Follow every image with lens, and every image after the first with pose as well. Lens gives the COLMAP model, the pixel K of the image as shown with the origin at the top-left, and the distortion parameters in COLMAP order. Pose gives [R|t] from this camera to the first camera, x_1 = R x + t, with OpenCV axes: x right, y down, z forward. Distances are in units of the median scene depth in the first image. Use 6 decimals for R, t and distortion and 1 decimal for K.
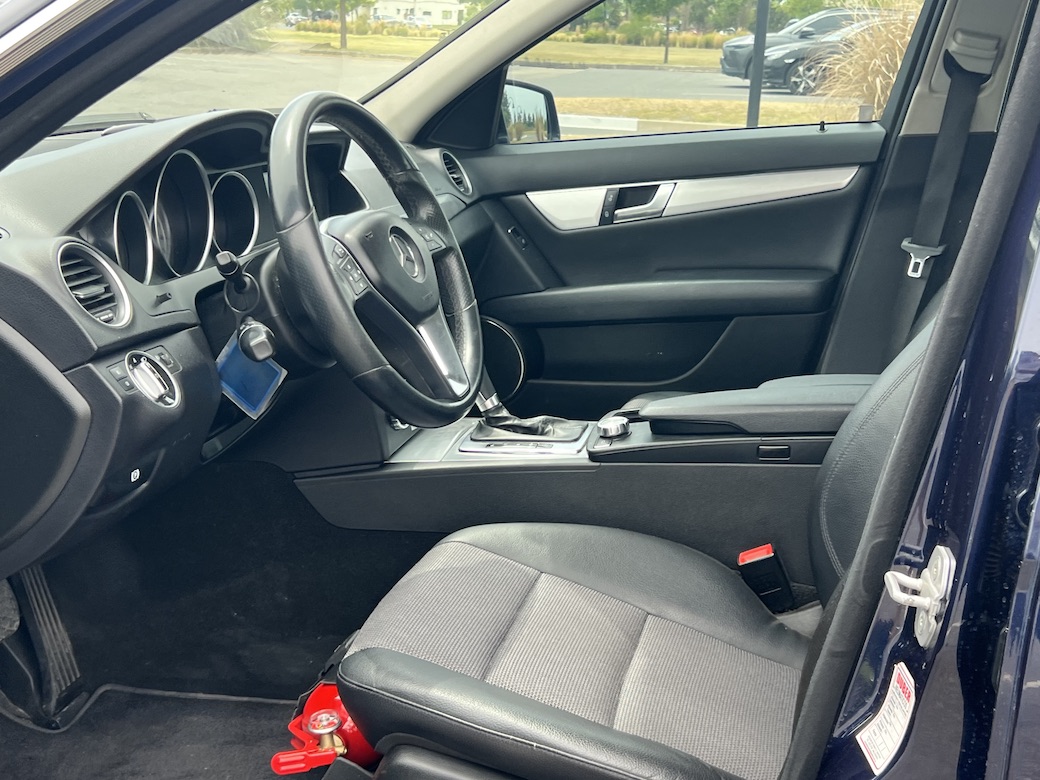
lens RADIAL K [[1321.4, 0, 531.7], [0, 1321.4, 387.7], [0, 0, 1]] dist [0.158655, -0.485688]
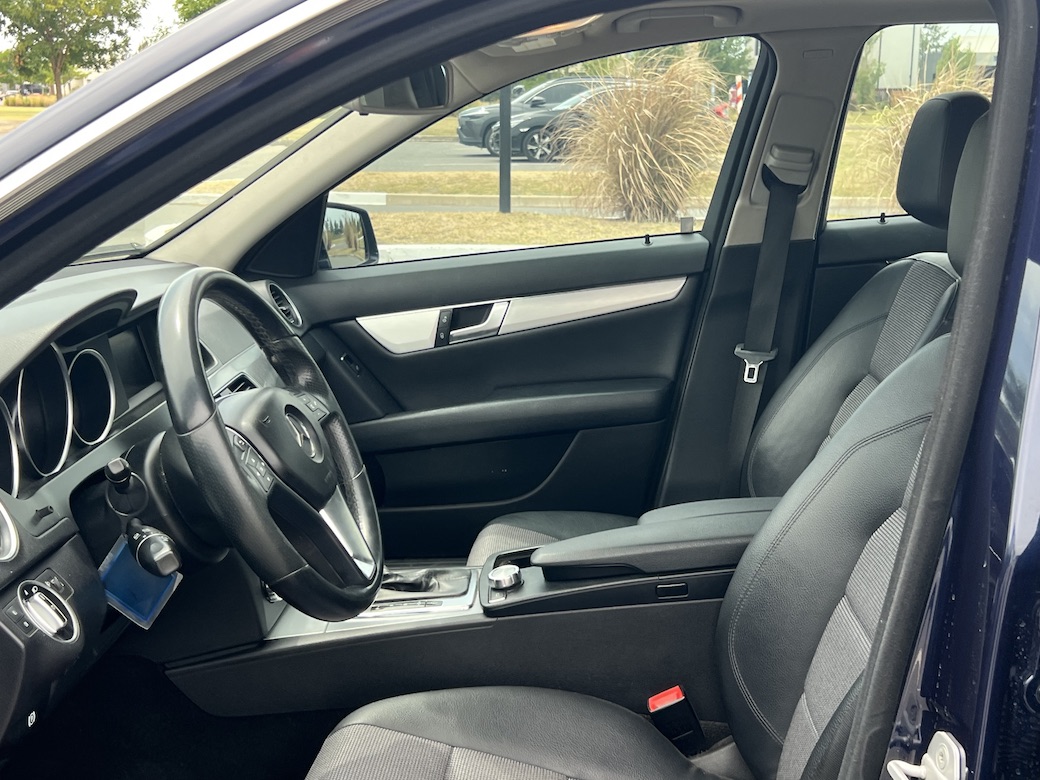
lens RADIAL K [[1321.4, 0, 531.7], [0, 1321.4, 387.7], [0, 0, 1]] dist [0.158655, -0.485688]
pose [[0.980499, -0.072148, 0.182799, -0.082357], [0.081050, 0.995838, -0.041695, -0.063372], [-0.179030, 0.055698, 0.982266, 0.036634]]
